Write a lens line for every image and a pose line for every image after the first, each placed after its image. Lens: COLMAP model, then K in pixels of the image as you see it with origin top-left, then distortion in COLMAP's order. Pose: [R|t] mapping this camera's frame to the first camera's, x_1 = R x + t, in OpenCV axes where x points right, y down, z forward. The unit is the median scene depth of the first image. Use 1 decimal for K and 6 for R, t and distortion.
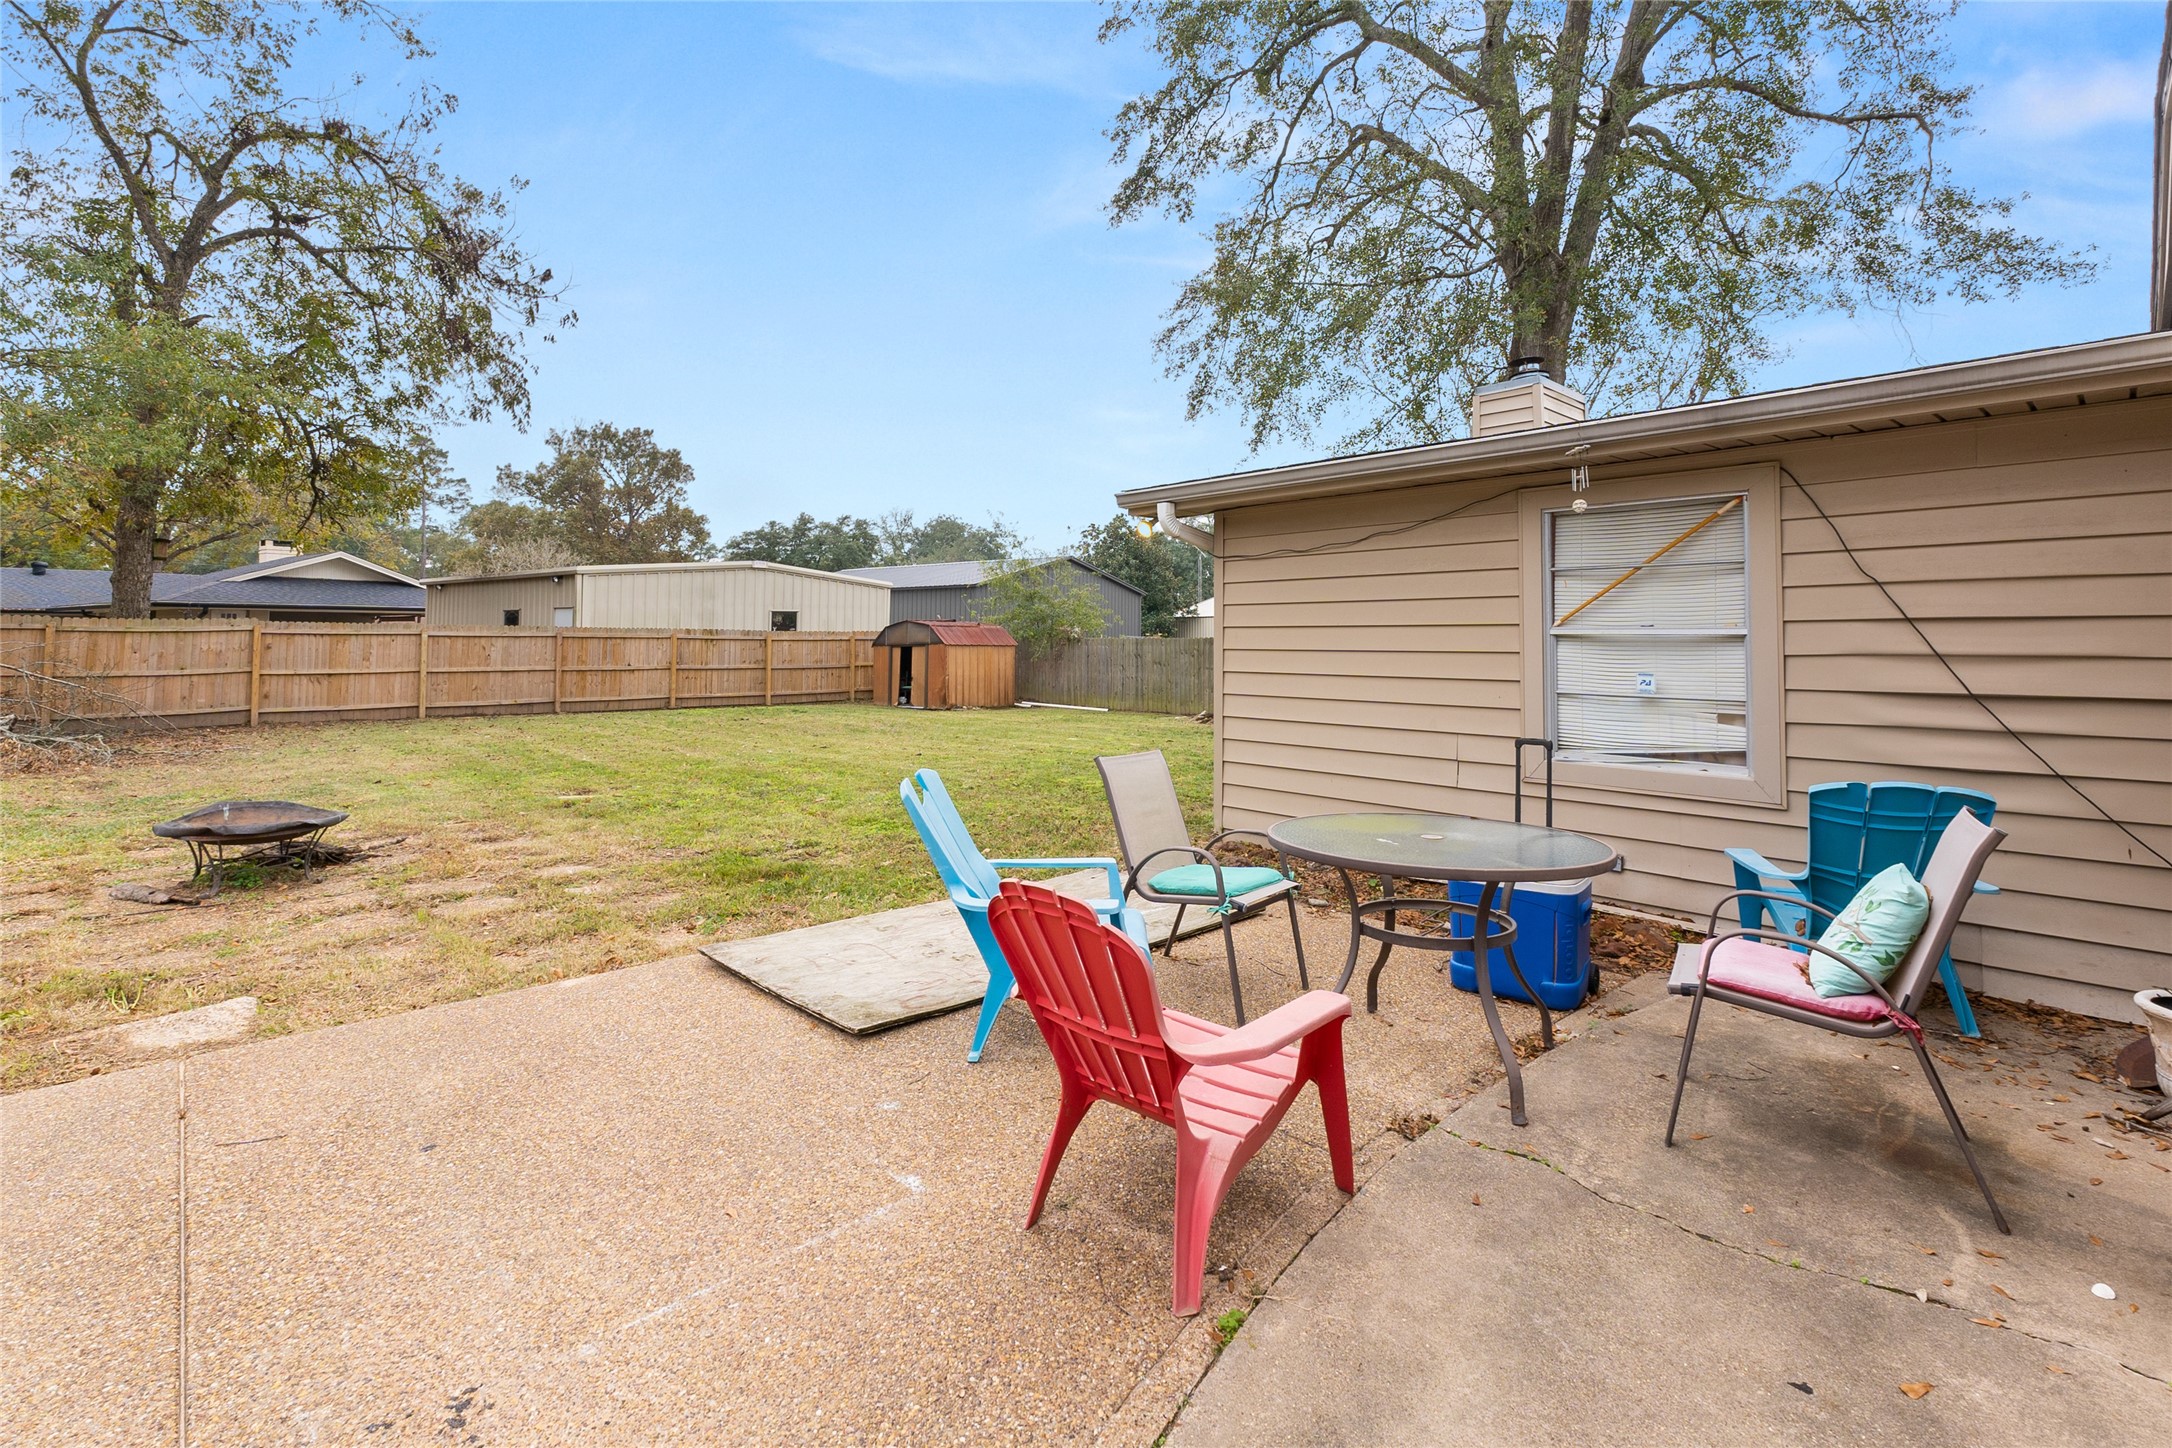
lens RADIAL K [[936.9, 0, 1066.4], [0, 936.9, 649.2], [0, 0, 1]] dist [0.001691, 0.000243]
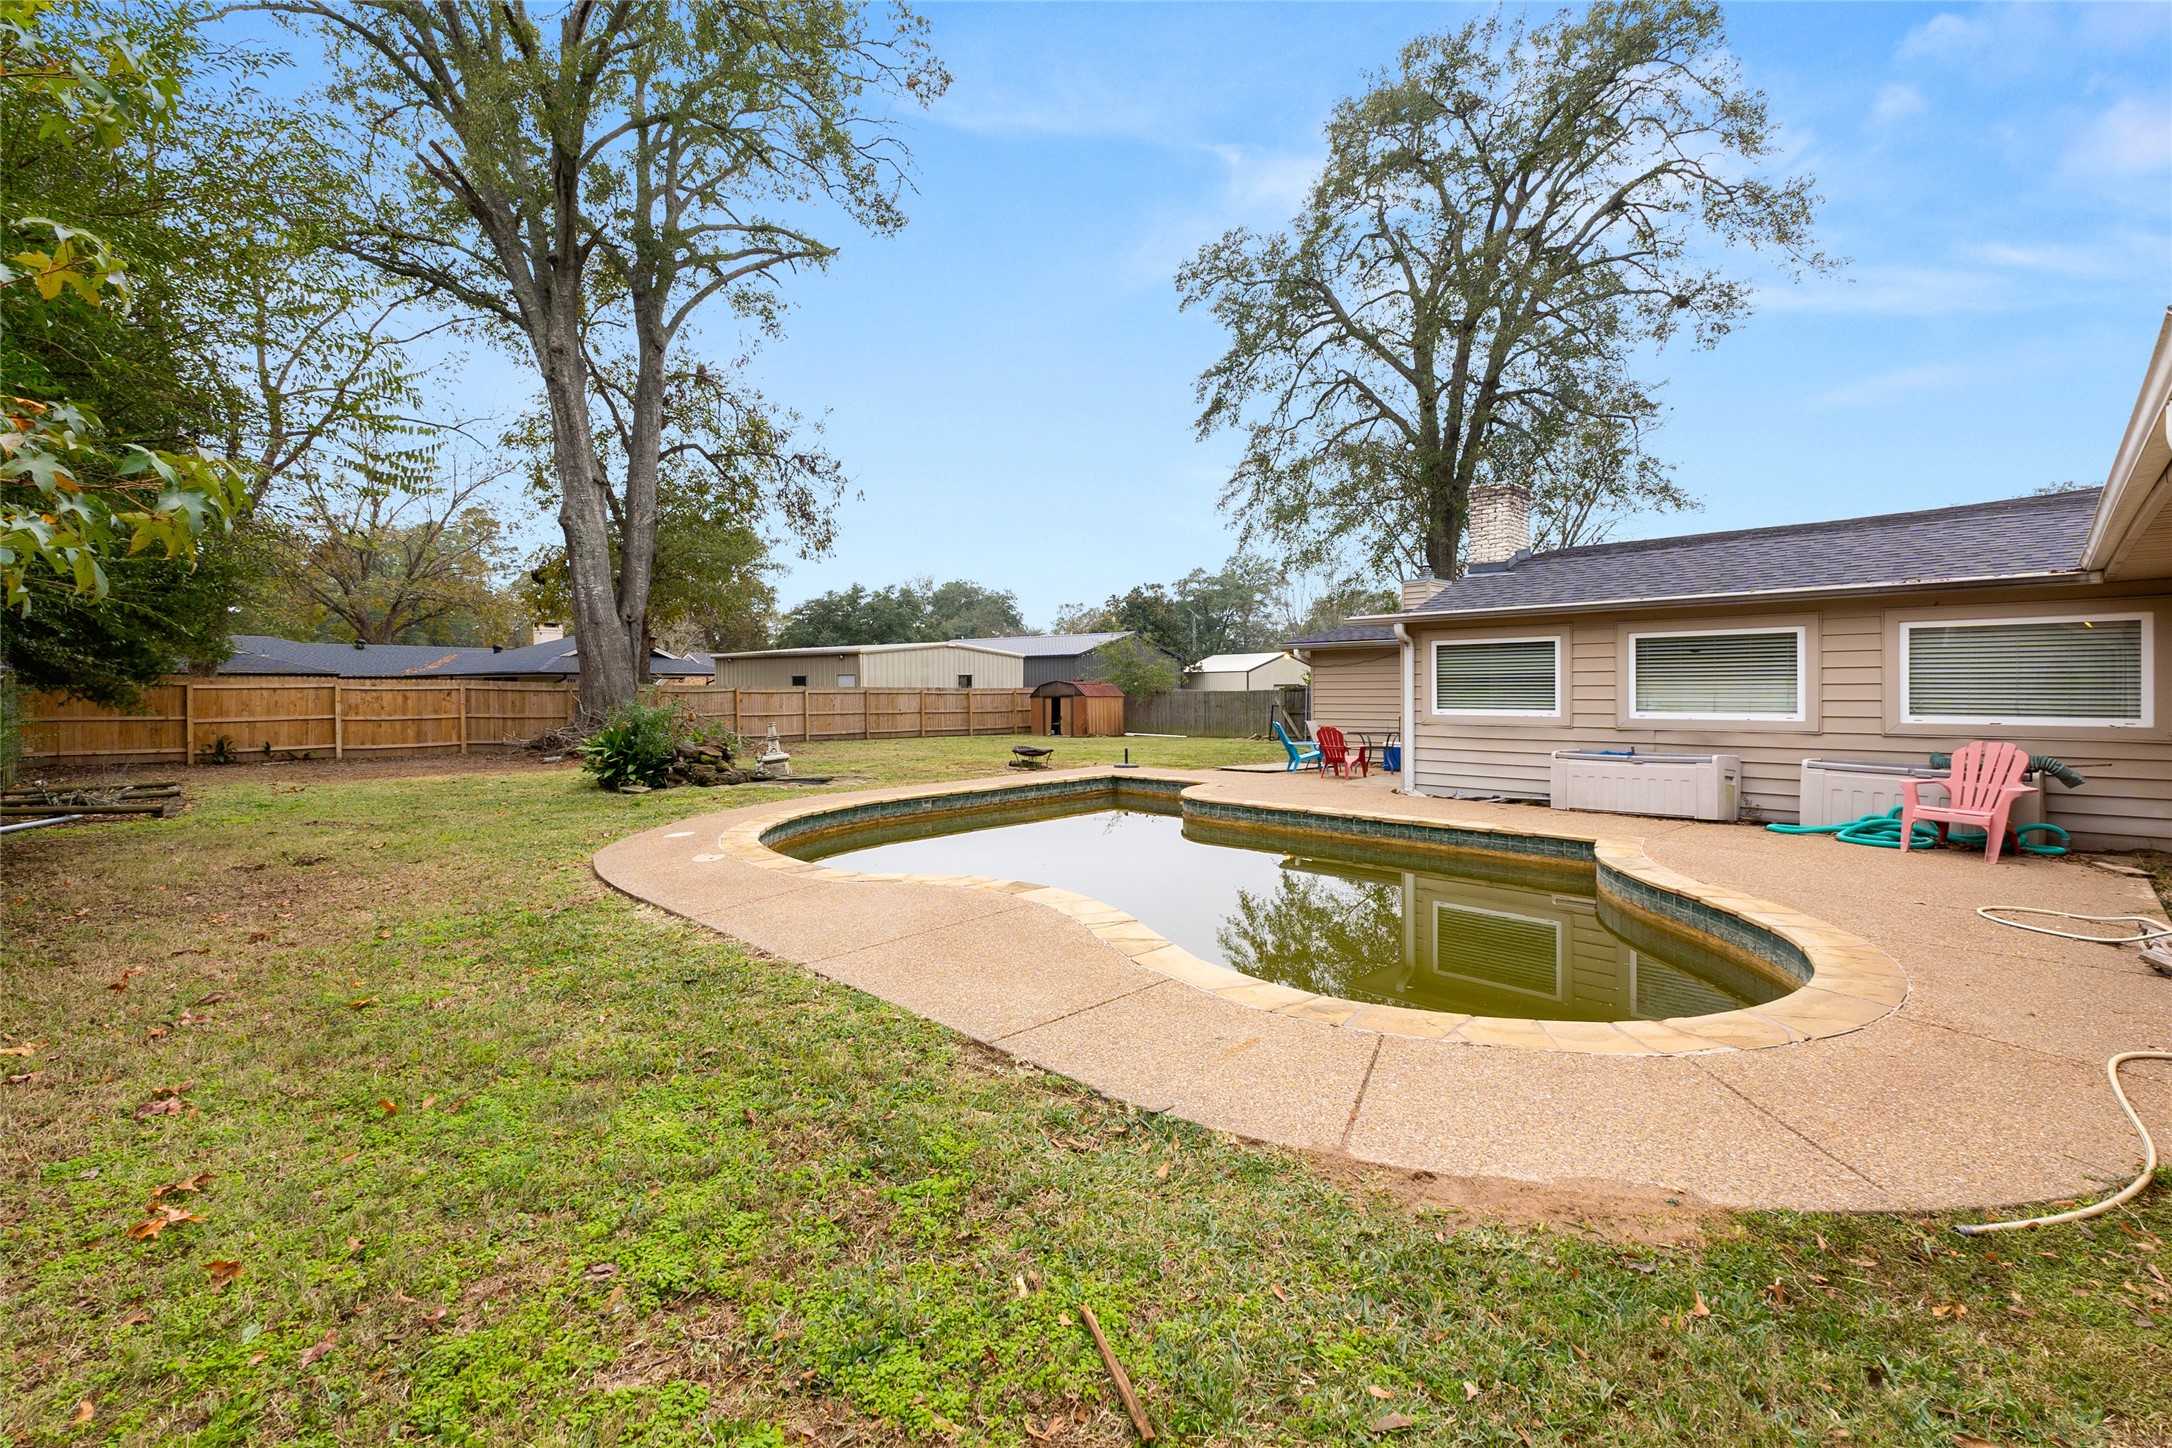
lens RADIAL K [[936.9, 0, 1086.8], [0, 936.9, 720.0], [0, 0, 1]] dist [0.001691, 0.000243]
pose [[0.998379, -0.009519, 0.056115, -0.210486], [0.008304, 0.999727, 0.021850, 0.000881], [-0.056308, -0.021349, 0.998185, -0.563343]]
